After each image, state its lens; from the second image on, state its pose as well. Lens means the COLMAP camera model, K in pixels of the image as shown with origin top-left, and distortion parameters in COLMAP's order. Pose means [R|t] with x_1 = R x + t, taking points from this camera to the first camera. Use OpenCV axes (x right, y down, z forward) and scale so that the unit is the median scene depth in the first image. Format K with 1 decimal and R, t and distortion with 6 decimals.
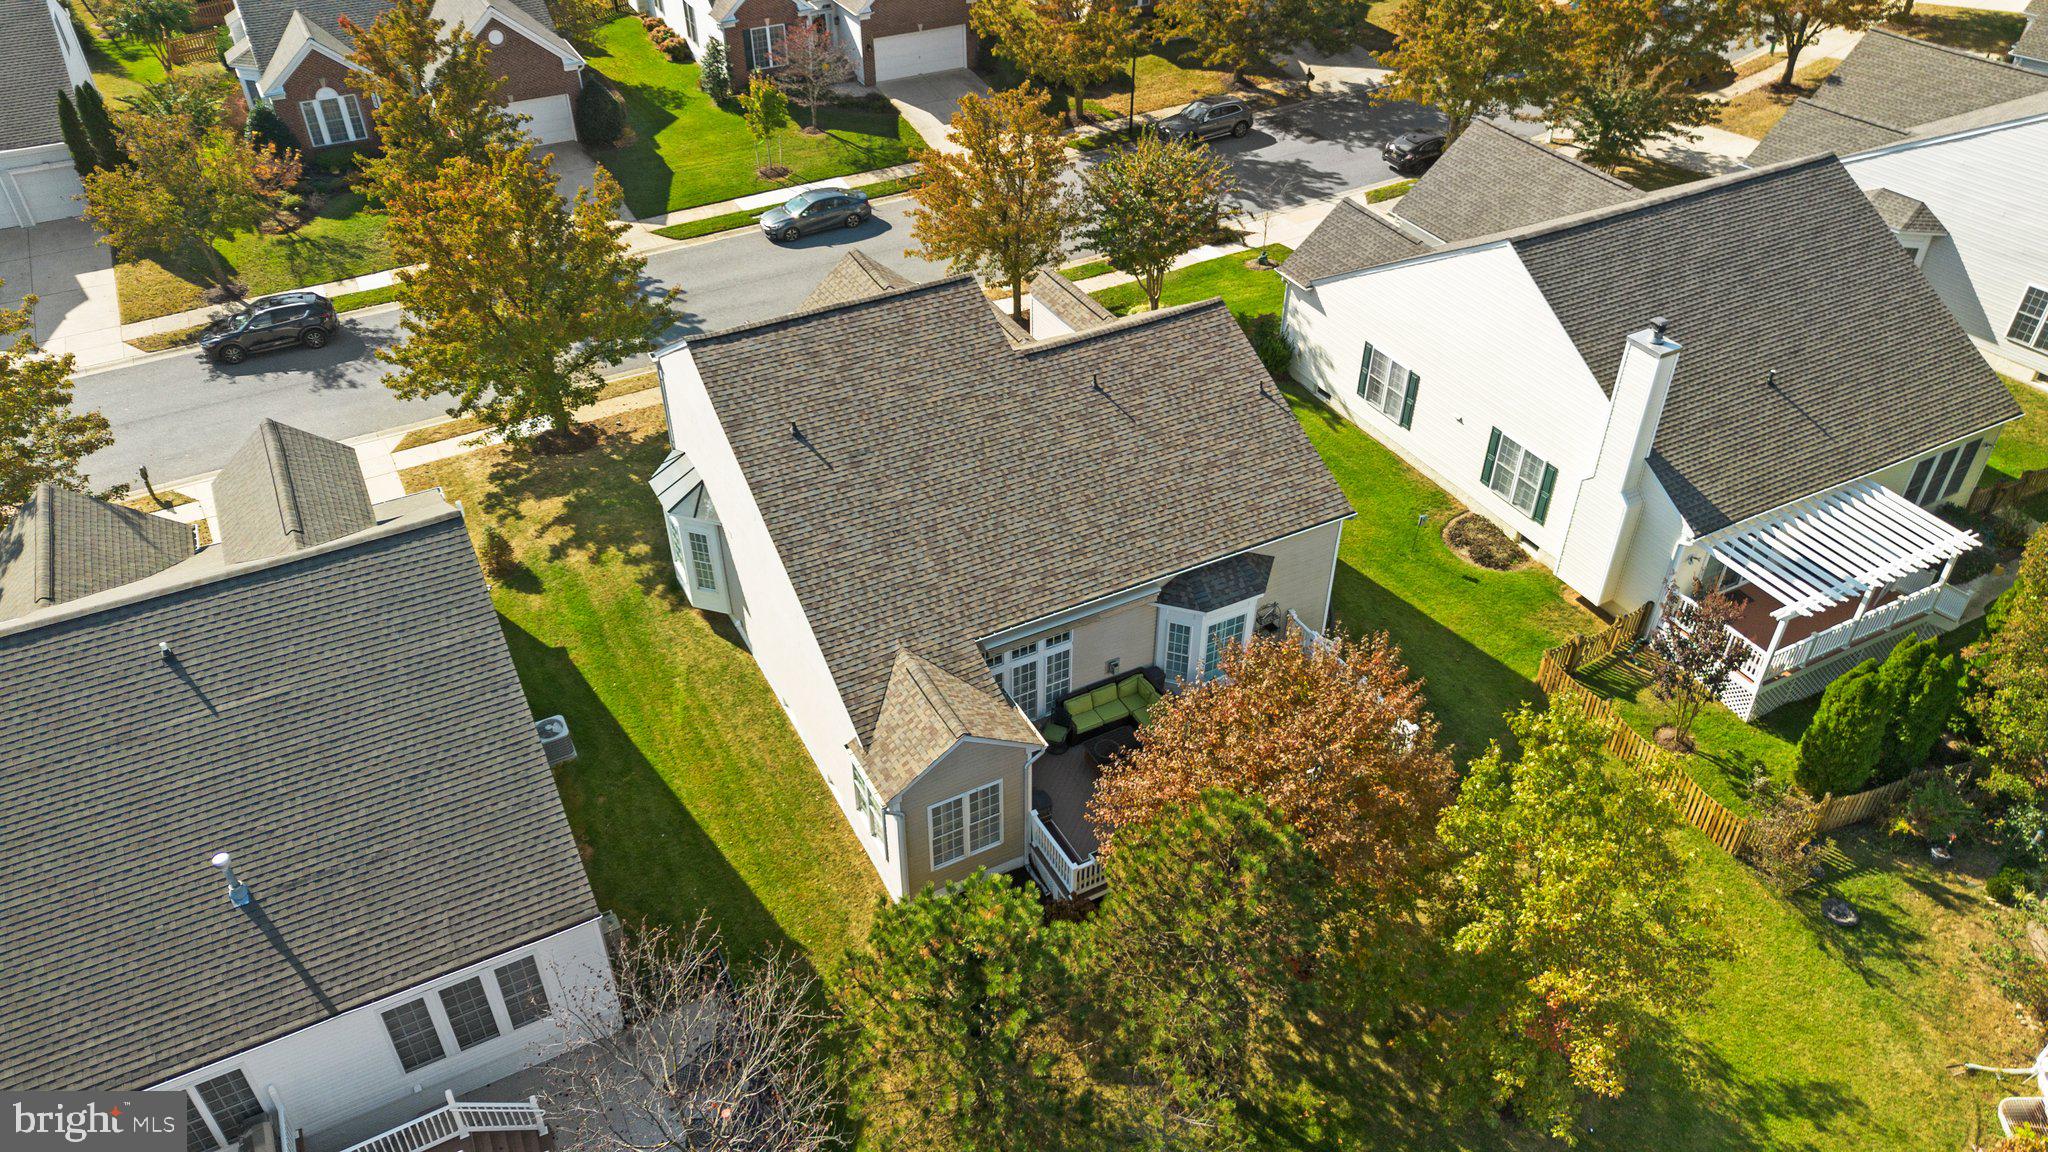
lens RADIAL K [[1463.7, 0, 1011.6], [0, 1463.7, 581.5], [0, 0, 1]] dist [0.060272, -0.067156]
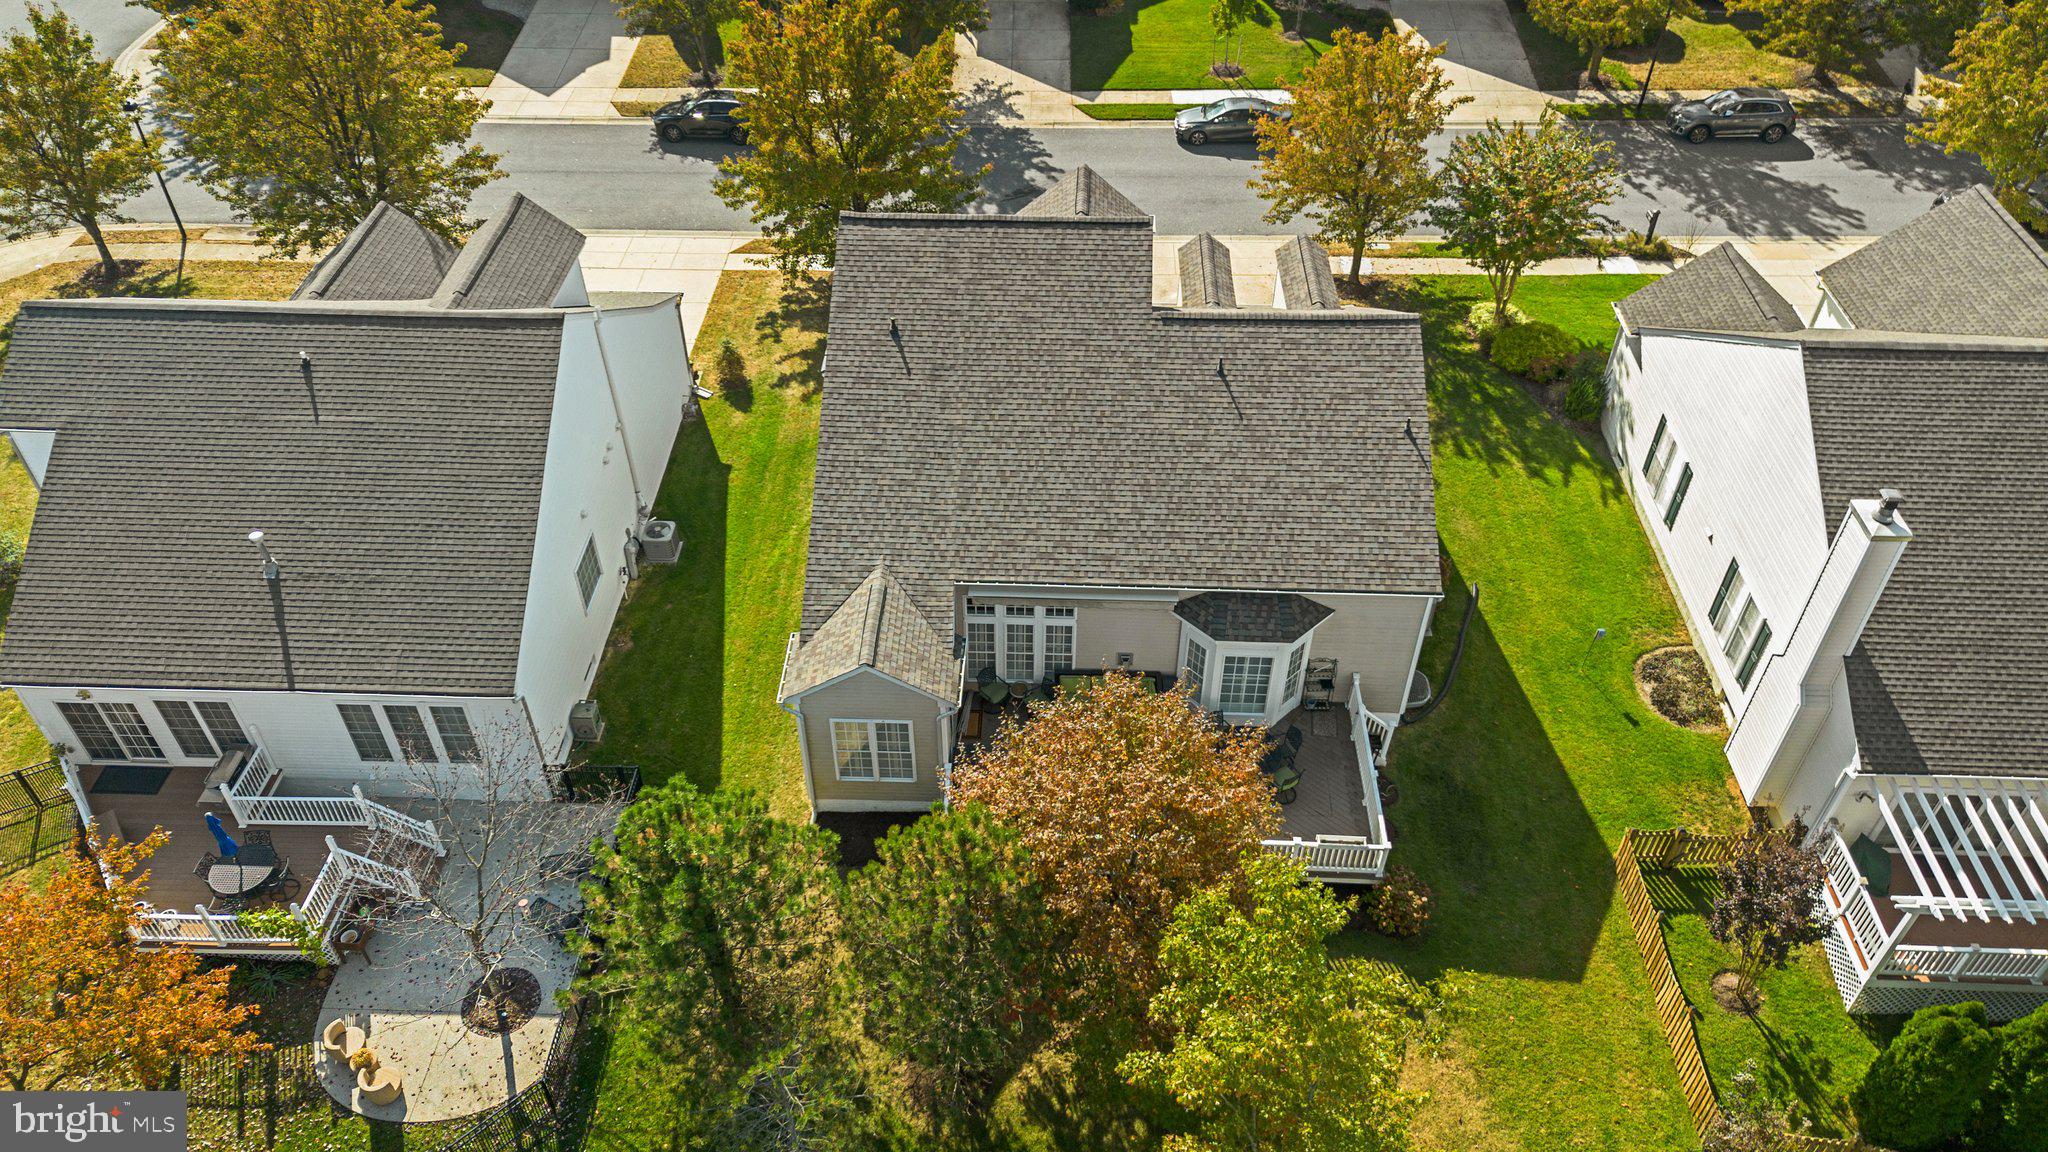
lens RADIAL K [[1463.7, 0, 1011.6], [0, 1463.7, 581.5], [0, 0, 1]] dist [0.060272, -0.067156]
pose [[0.864616, 0.336362, -0.373228, 0.283888], [-0.305832, 0.941706, 0.140202, -0.083195], [0.398629, -0.007076, 0.917085, 0.083149]]
